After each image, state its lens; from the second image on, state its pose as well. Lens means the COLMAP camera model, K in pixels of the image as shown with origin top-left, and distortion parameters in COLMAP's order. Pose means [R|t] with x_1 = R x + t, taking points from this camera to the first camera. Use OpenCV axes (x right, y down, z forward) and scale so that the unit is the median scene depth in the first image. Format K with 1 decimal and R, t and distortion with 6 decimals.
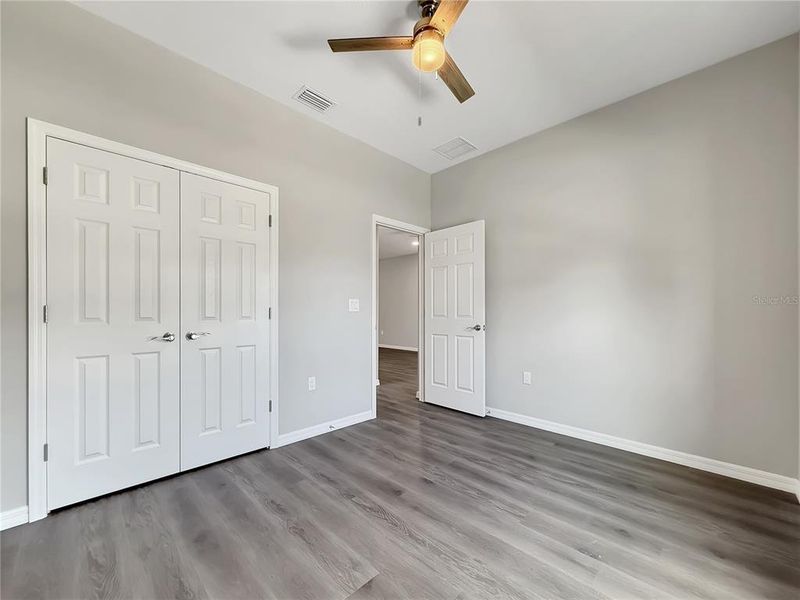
lens RADIAL K [[326.5, 0, 399.6], [0, 326.5, 312.6], [0, 0, 1]] dist [0.000291, 0.000183]
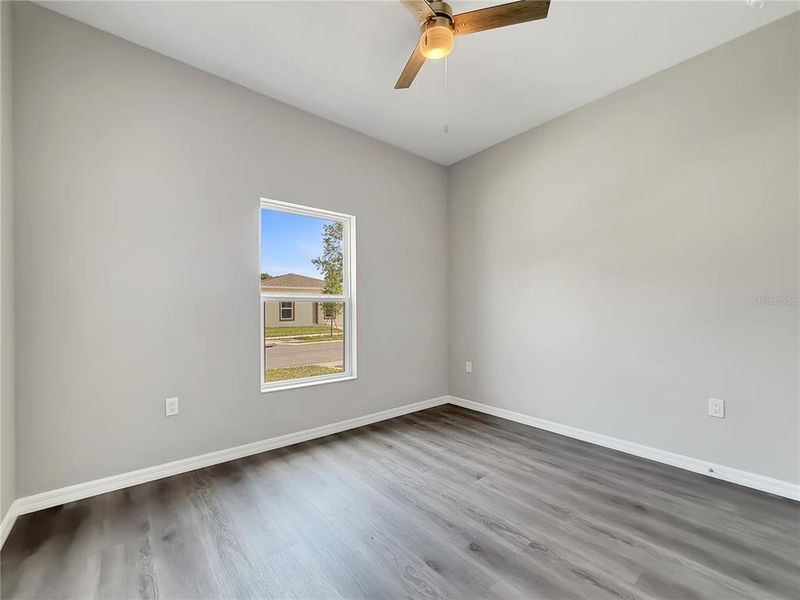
lens RADIAL K [[326.5, 0, 399.6], [0, 326.5, 312.6], [0, 0, 1]] dist [0.000291, 0.000183]
pose [[-0.995367, 0.001329, 0.096136, 0.071914], [0.001916, 0.999980, 0.006015, -0.001138], [-0.096126, 0.006172, -0.995350, 1.335441]]
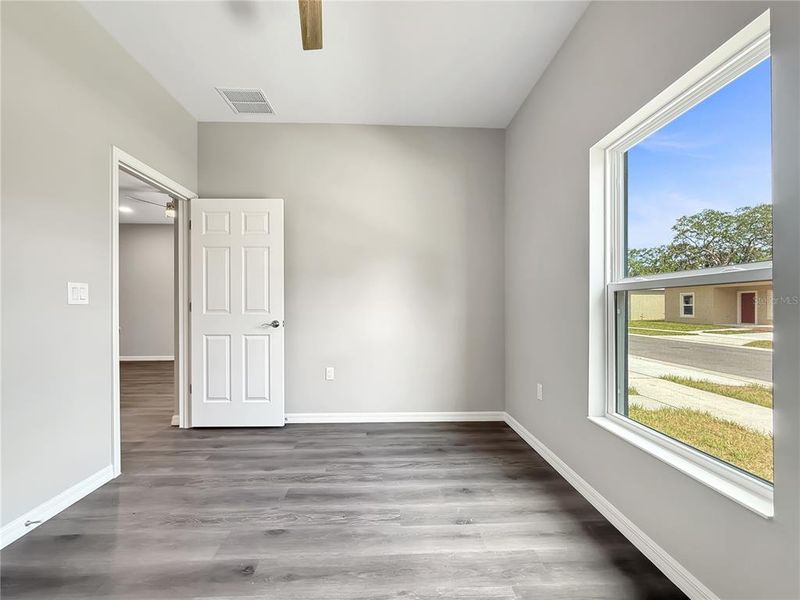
lens RADIAL K [[327.2, 0, 398.6], [0, 327.2, 307.7], [0, 0, 1]] dist [-0.000414, 0.000078]
pose [[0.676024, -0.003795, 0.736870, -0.220690], [0.000621, 0.999989, 0.004580, 0.000185], [-0.736879, -0.002639, 0.676019, 0.232369]]
